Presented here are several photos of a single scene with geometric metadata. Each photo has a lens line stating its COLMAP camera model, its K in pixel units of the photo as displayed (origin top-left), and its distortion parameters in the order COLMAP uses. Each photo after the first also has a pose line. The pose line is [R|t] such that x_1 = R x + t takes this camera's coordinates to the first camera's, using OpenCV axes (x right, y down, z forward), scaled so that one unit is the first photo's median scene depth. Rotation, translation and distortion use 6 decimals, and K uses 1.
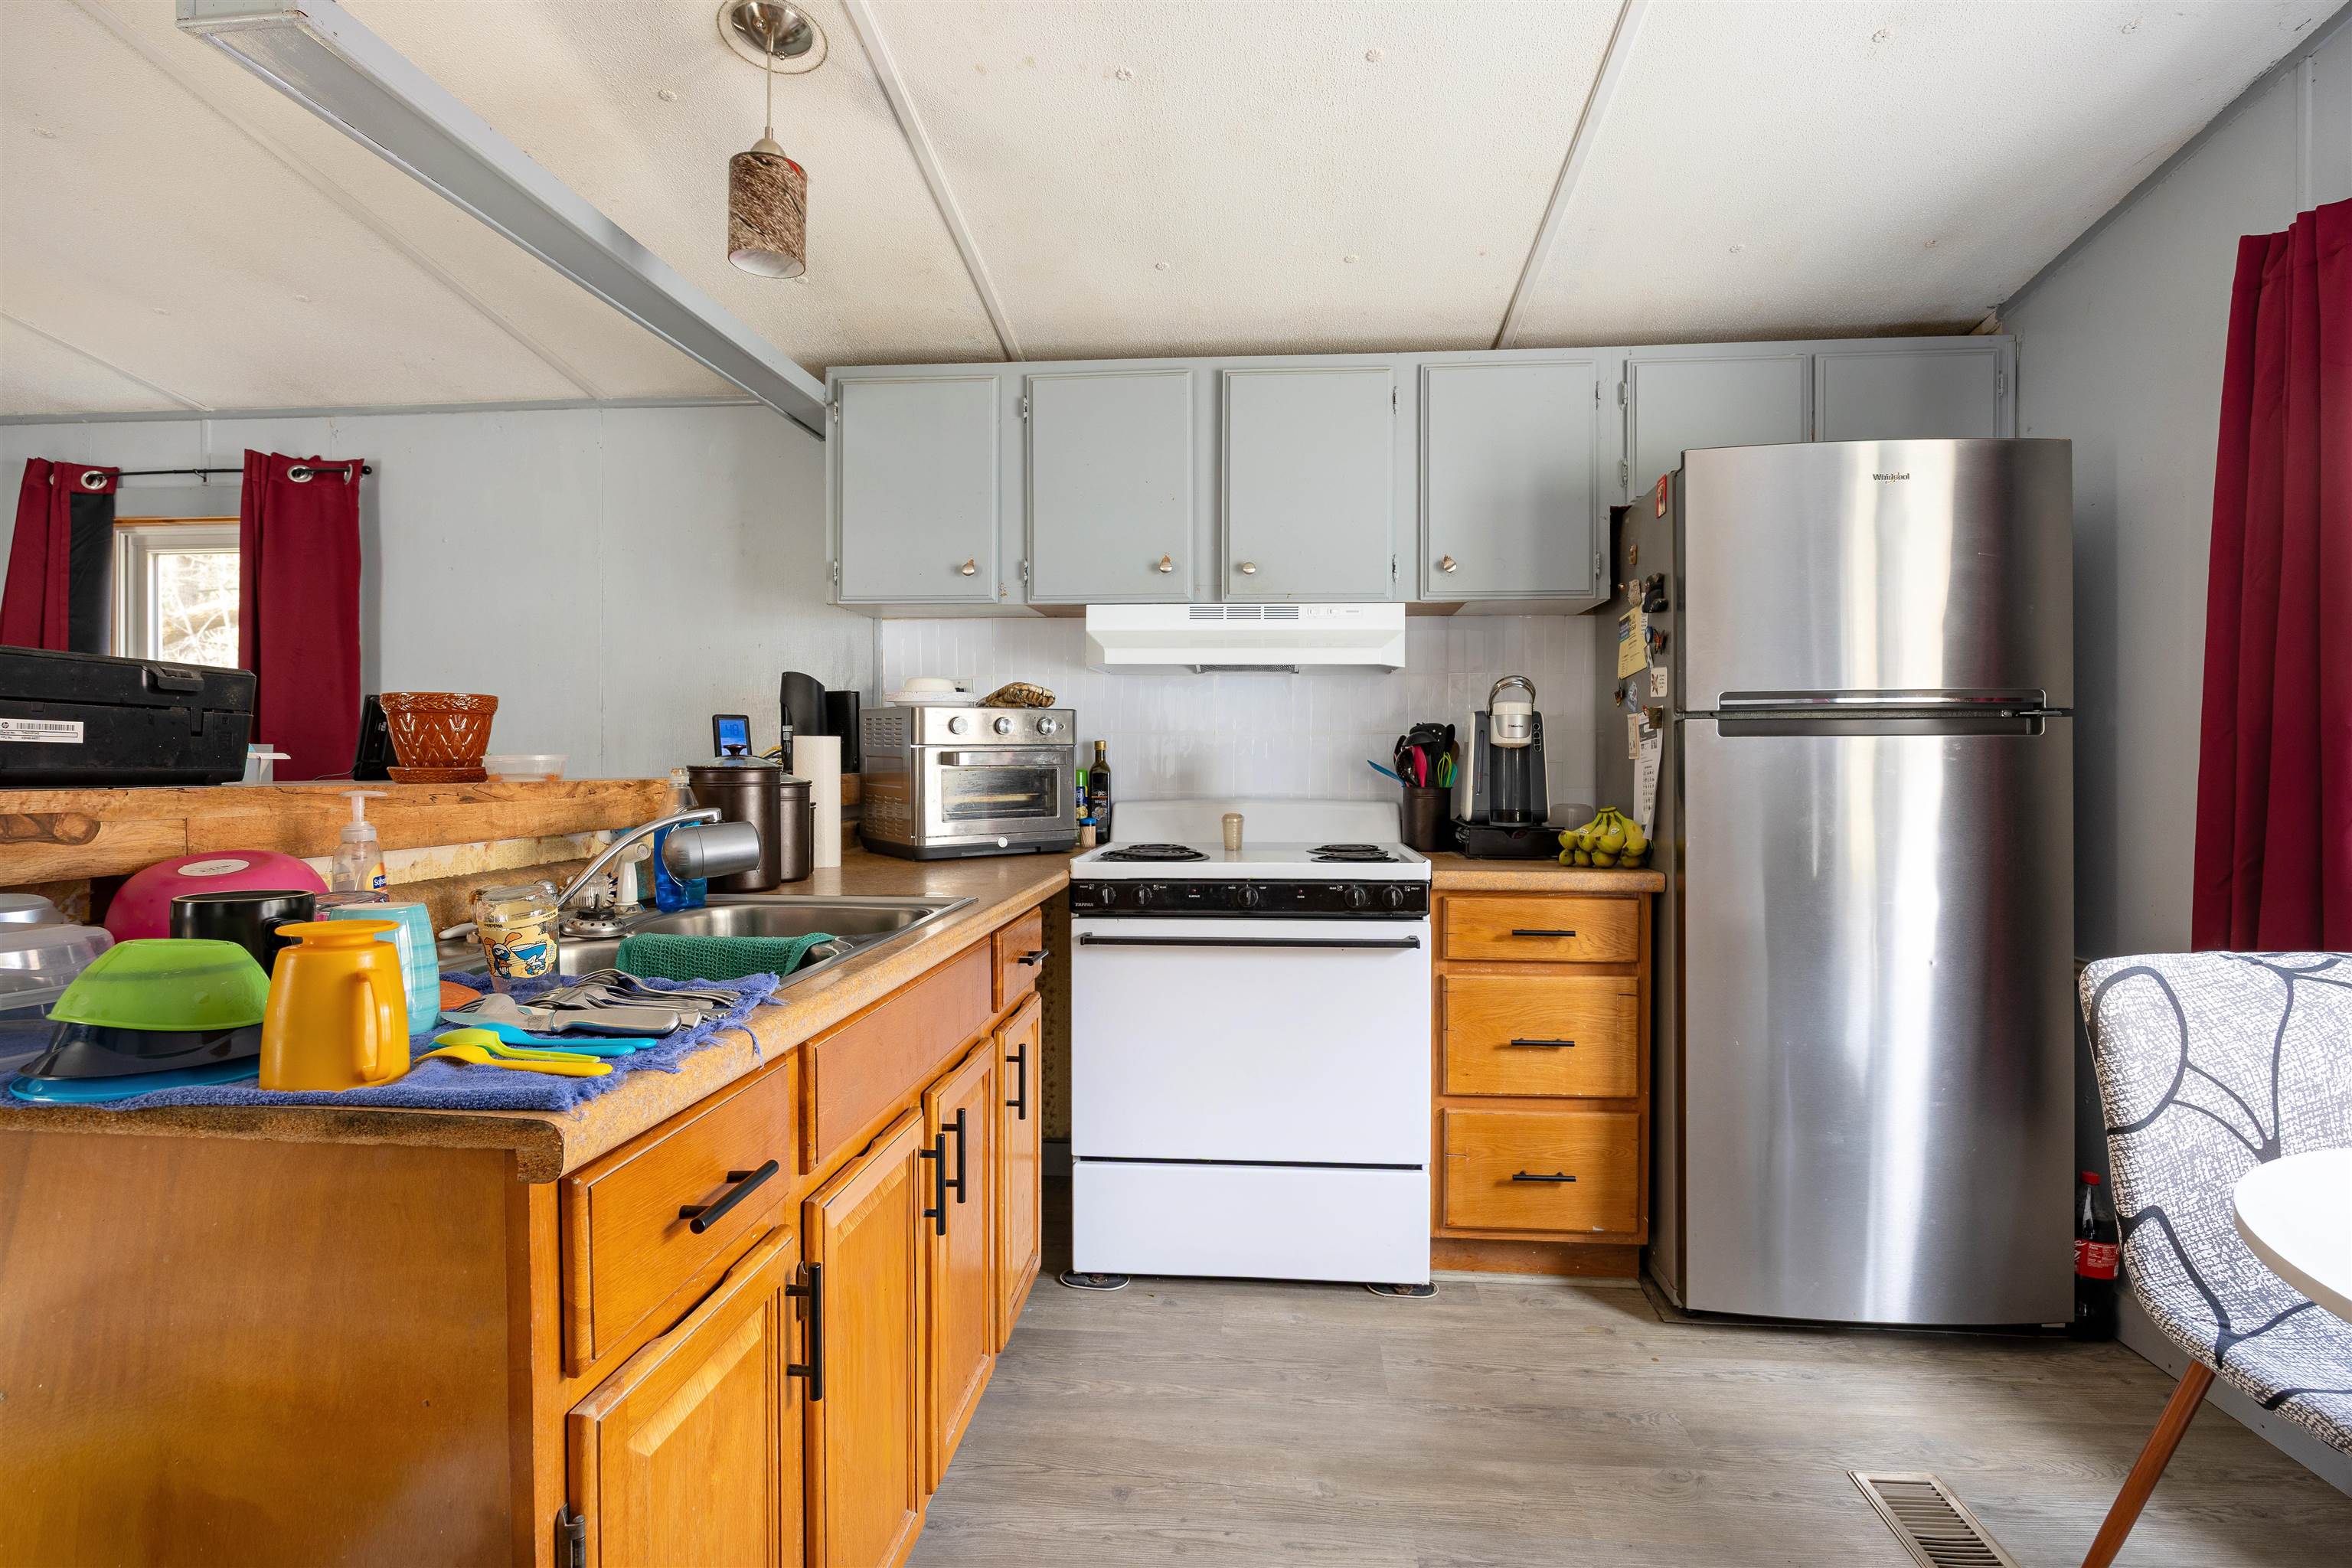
lens RADIAL K [[1158.7, 0, 1164.1], [0, 1158.7, 776.5], [0, 0, 1]] dist [-0.013252, 0.000983]
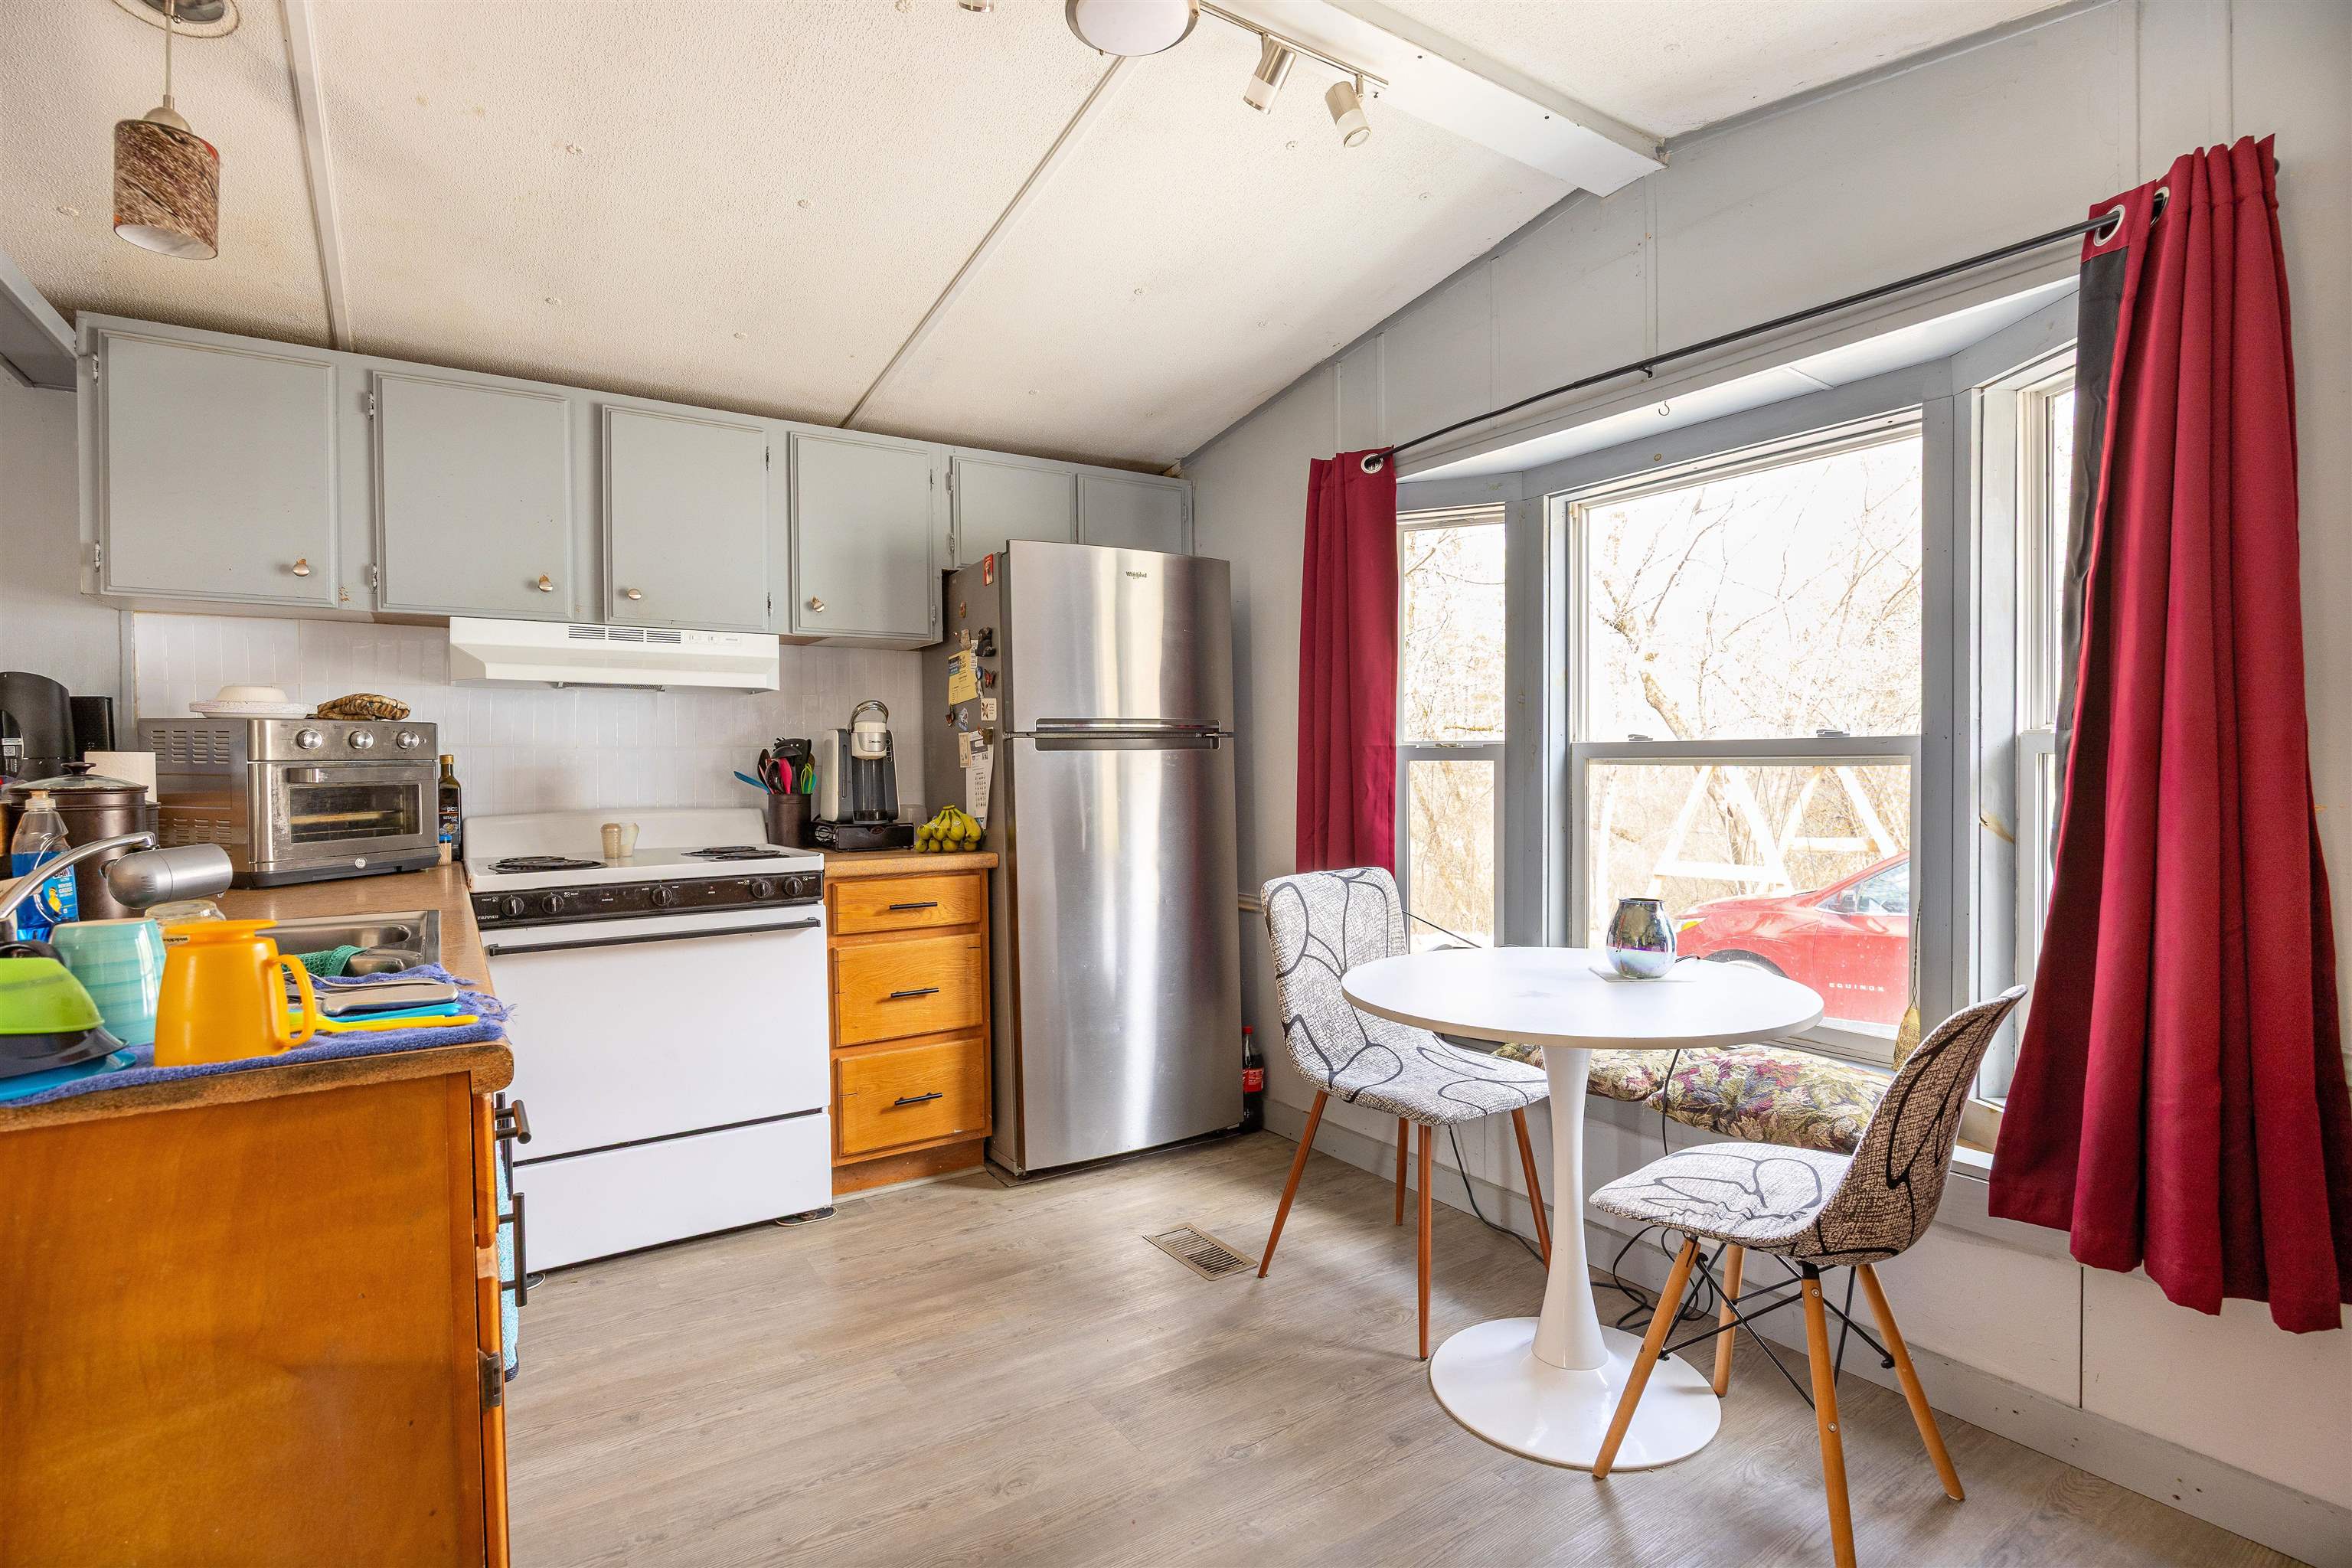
lens RADIAL K [[1158.7, 0, 1185.7], [0, 1158.7, 779.4], [0, 0, 1]] dist [-0.013252, 0.000983]
pose [[0.778177, -0.017427, 0.627803, -0.222714], [0.020722, 0.999783, 0.002067, 0.000379], [-0.627703, 0.011401, 0.778369, -0.167147]]
